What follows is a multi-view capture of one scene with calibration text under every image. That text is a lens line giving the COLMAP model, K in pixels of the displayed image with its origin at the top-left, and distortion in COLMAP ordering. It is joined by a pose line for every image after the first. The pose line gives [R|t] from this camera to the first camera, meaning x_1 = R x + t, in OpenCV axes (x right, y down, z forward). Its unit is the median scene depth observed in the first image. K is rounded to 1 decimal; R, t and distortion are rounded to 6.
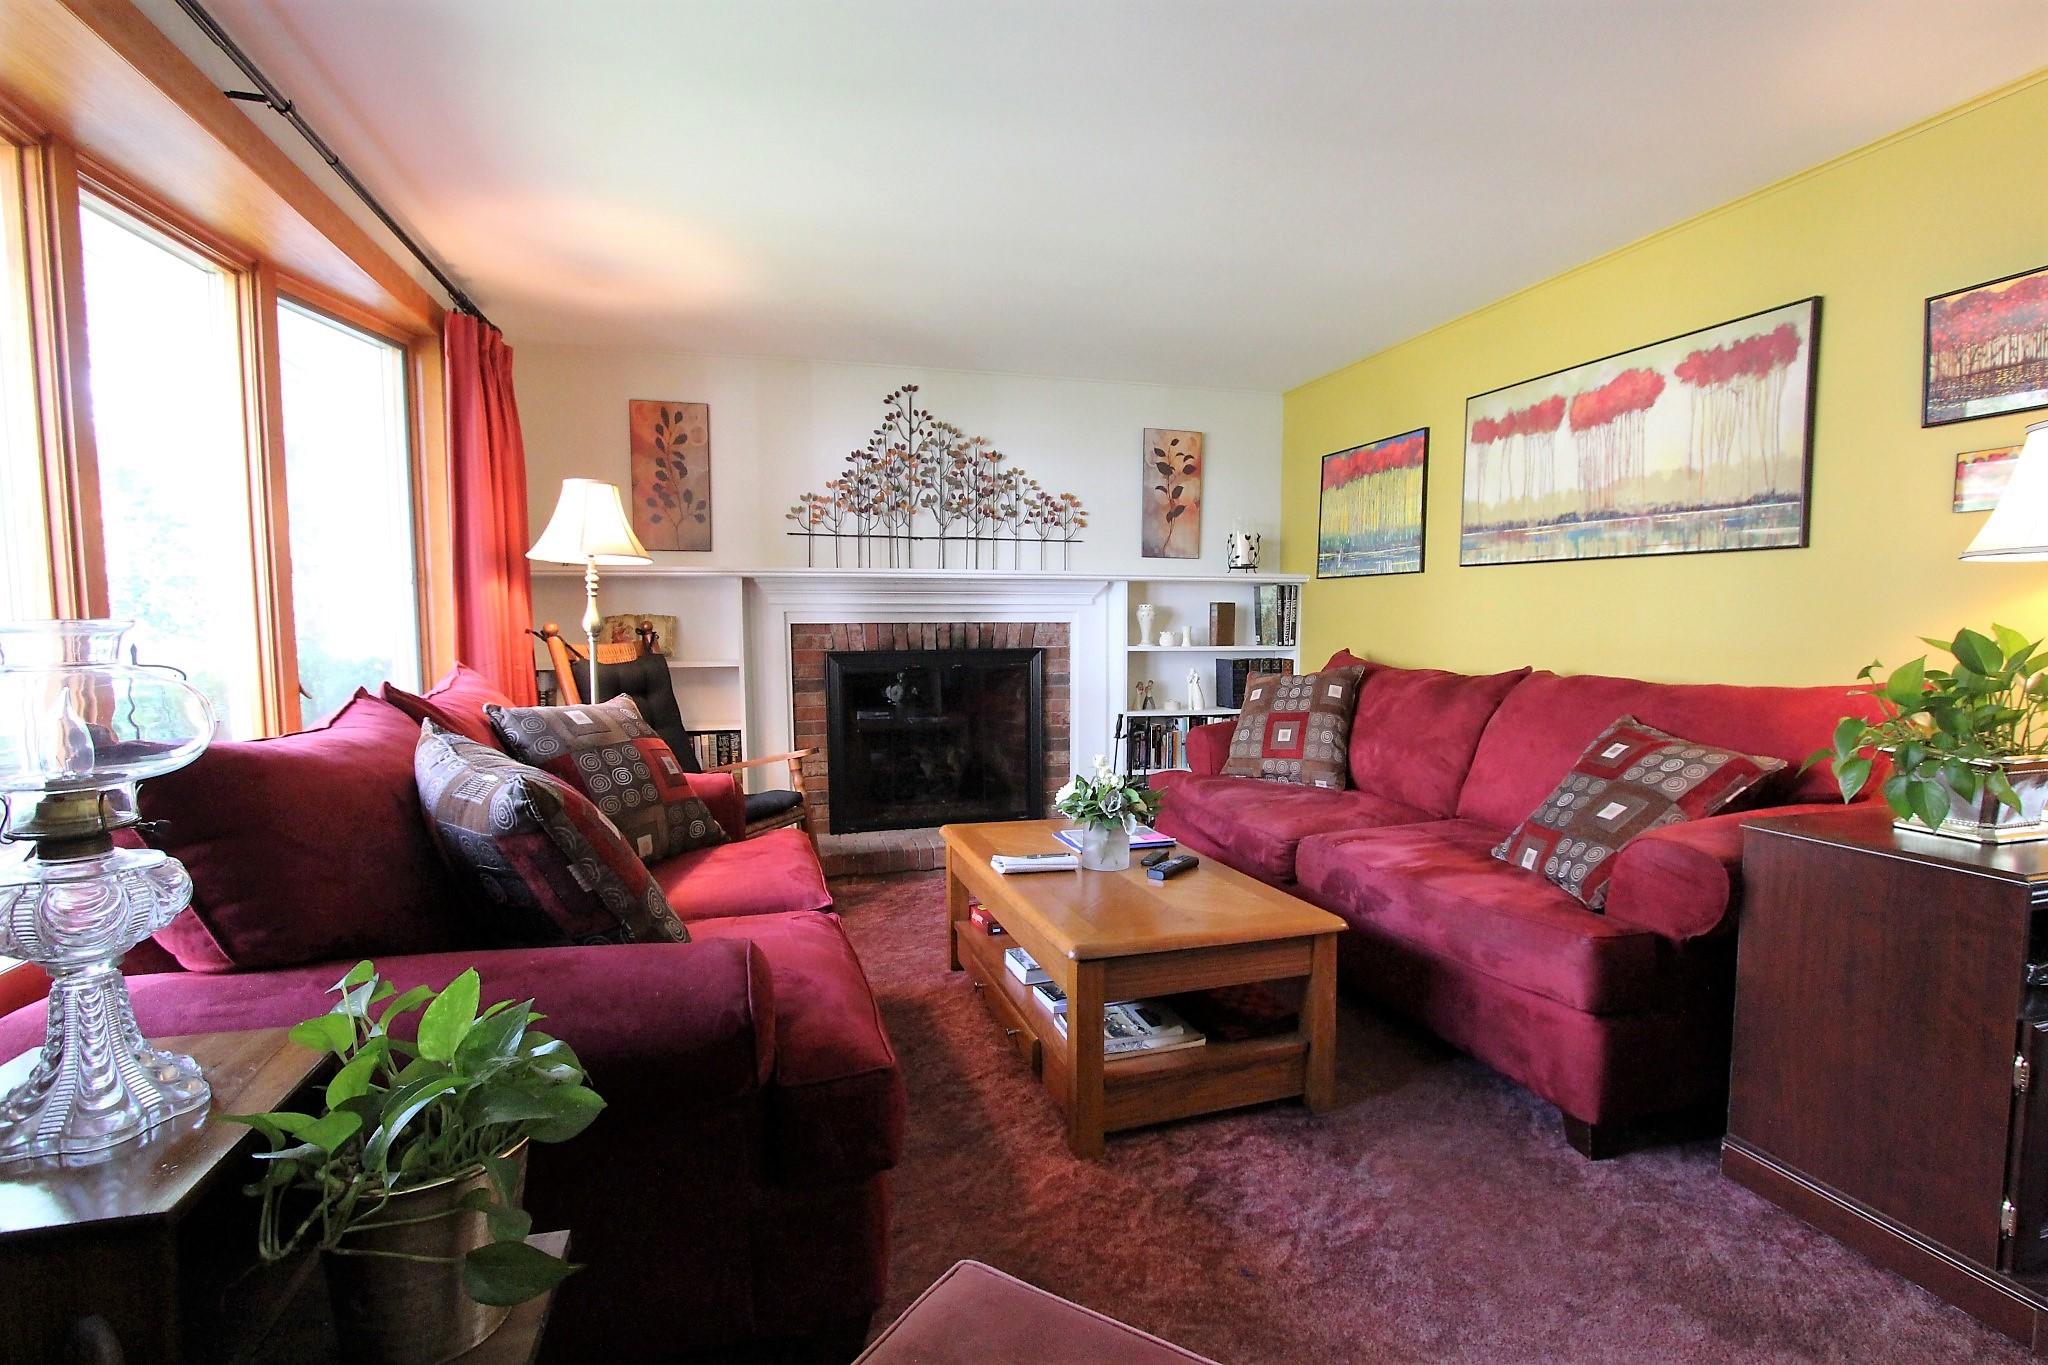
lens RADIAL K [[959.7, 0, 1032.9], [0, 959.7, 691.9], [0, 0, 1]] dist [-0.018825, 0.003560]
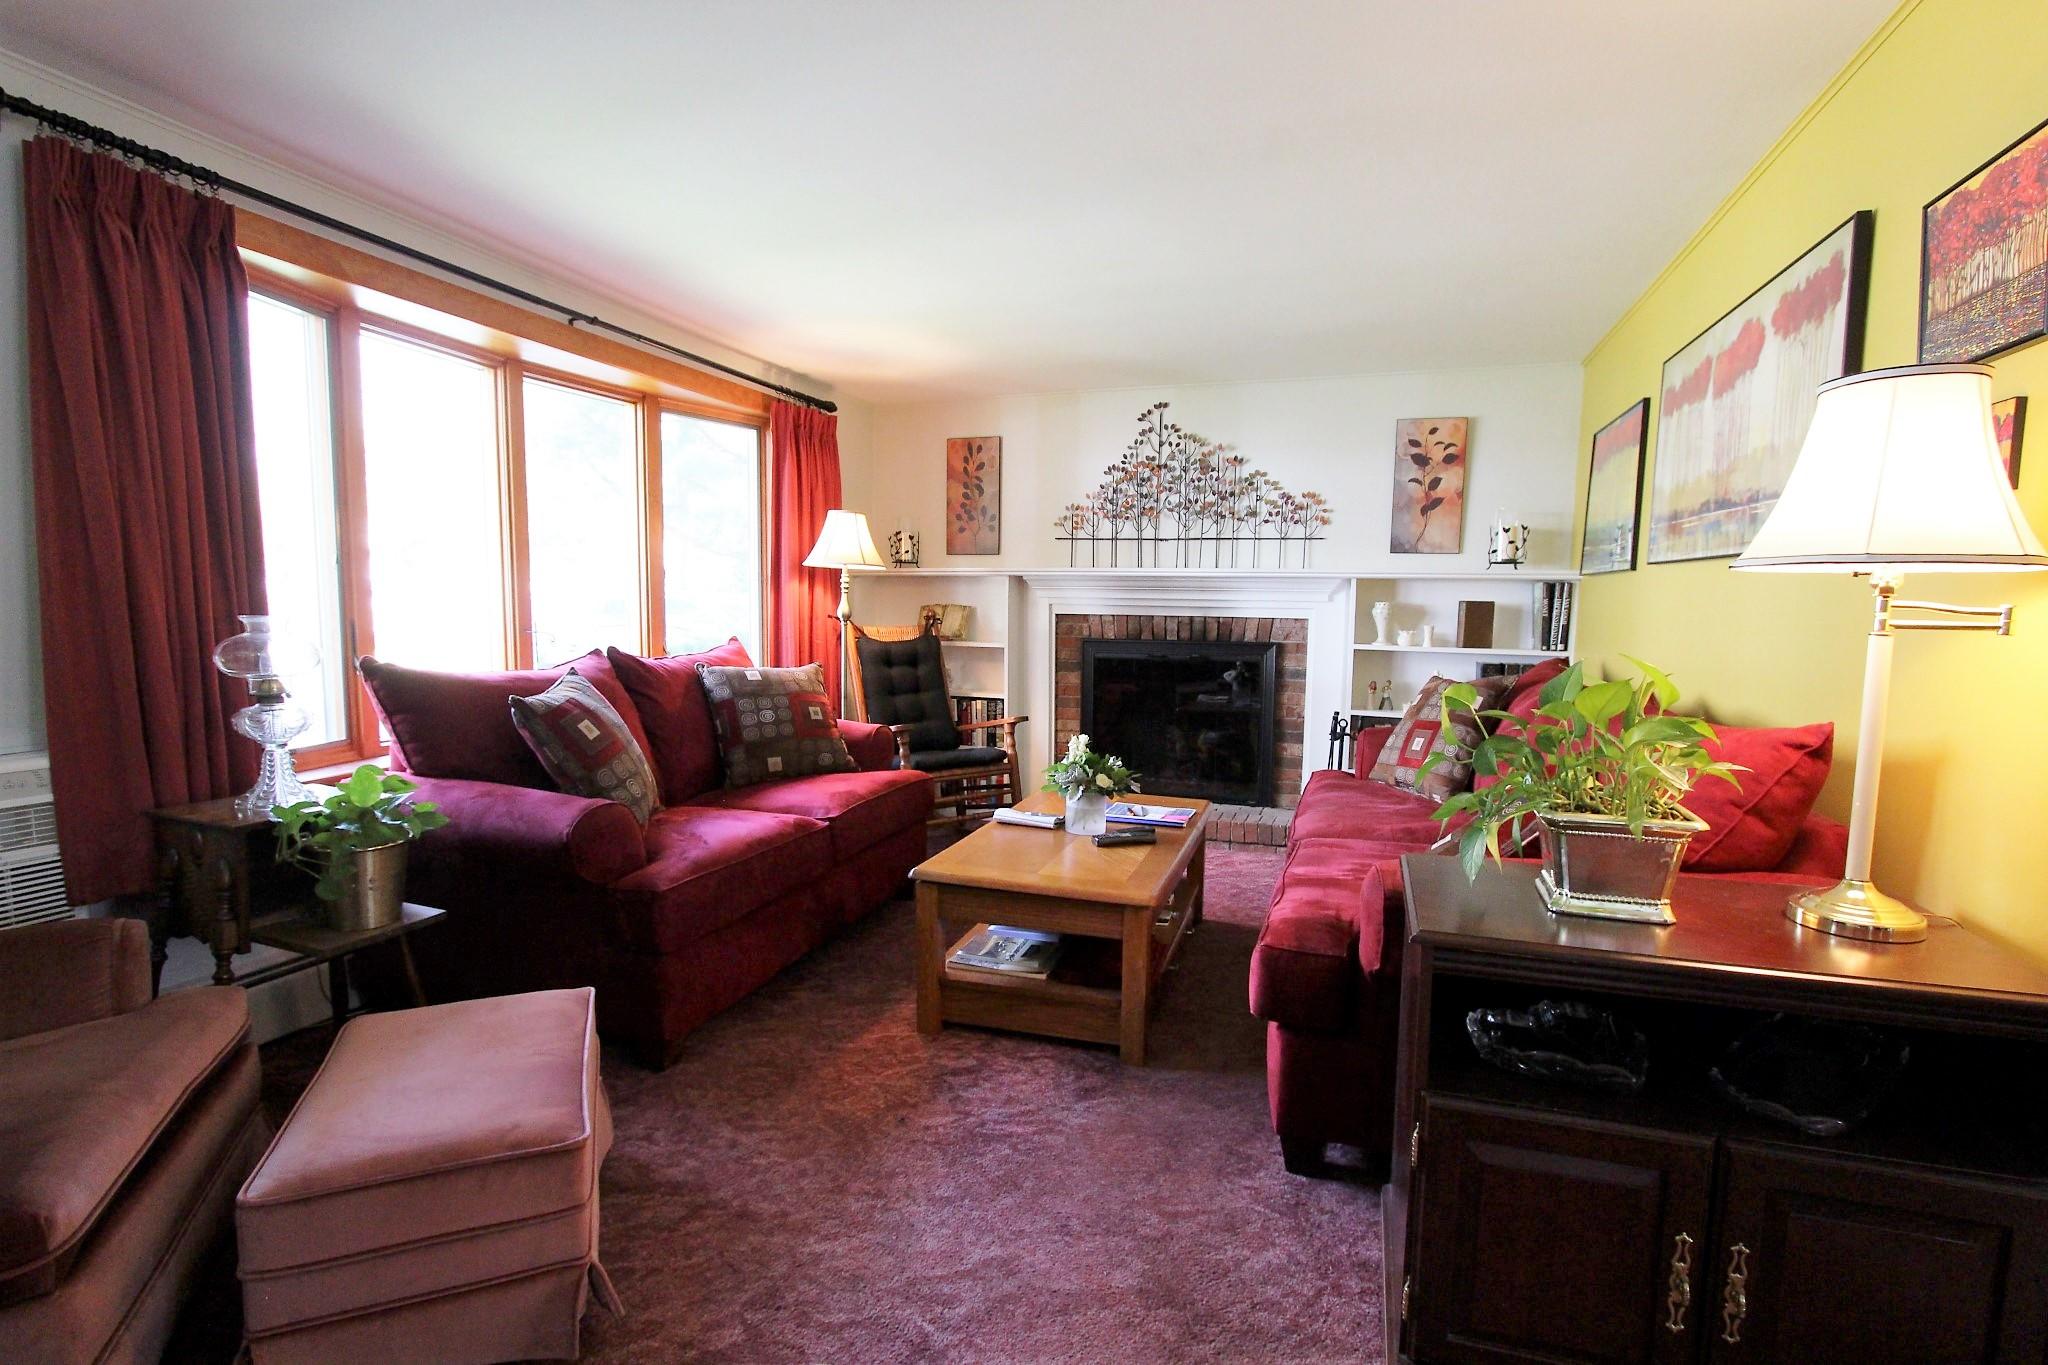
lens RADIAL K [[959.7, 0, 1051.8], [0, 959.7, 692.3], [0, 0, 1]] dist [-0.018825, 0.003560]
pose [[0.817970, 0.068831, -0.571129, 0.425632], [-0.059137, 0.997617, 0.035535, -0.015334], [0.572214, 0.004708, 0.820091, 0.012541]]
